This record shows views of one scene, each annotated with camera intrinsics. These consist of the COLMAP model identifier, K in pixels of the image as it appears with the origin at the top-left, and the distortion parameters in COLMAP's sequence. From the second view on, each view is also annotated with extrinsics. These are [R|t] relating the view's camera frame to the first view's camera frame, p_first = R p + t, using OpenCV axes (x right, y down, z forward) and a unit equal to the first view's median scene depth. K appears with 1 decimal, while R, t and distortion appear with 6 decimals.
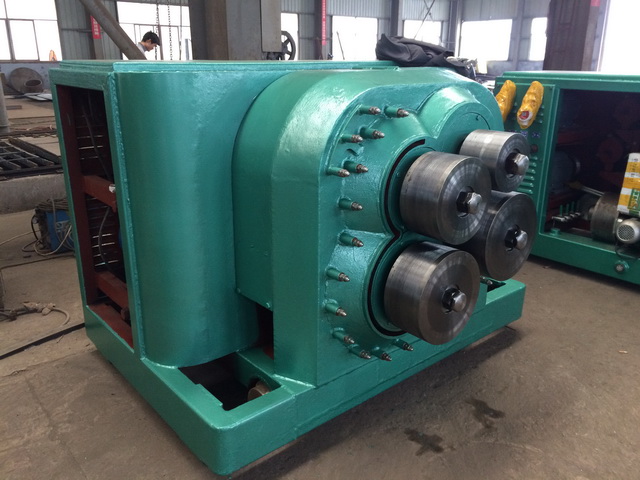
lens RADIAL K [[553.6, 0, 320.0], [0, 553.6, 240.0], [0, 0, 1]] dist [0.009075, 0.006509]
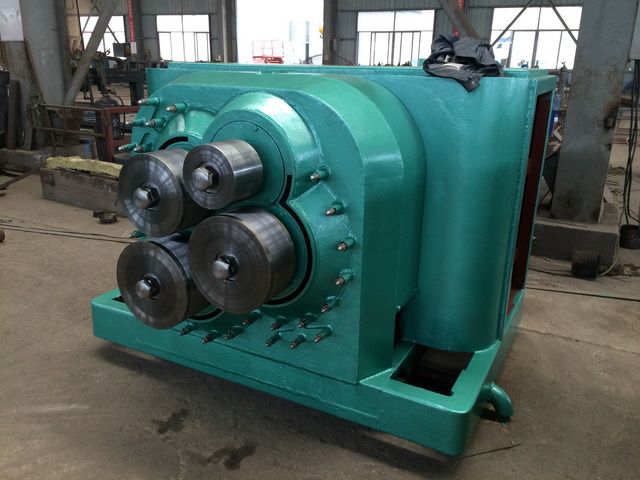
lens RADIAL K [[553.6, 0, 320.0], [0, 553.6, 240.0], [0, 0, 1]] dist [0.009075, 0.006509]
pose [[0.371233, 0.295781, -0.880170, 1.030906], [-0.311424, 0.932666, 0.182071, -0.220081], [0.874758, 0.206515, 0.438349, 0.656910]]
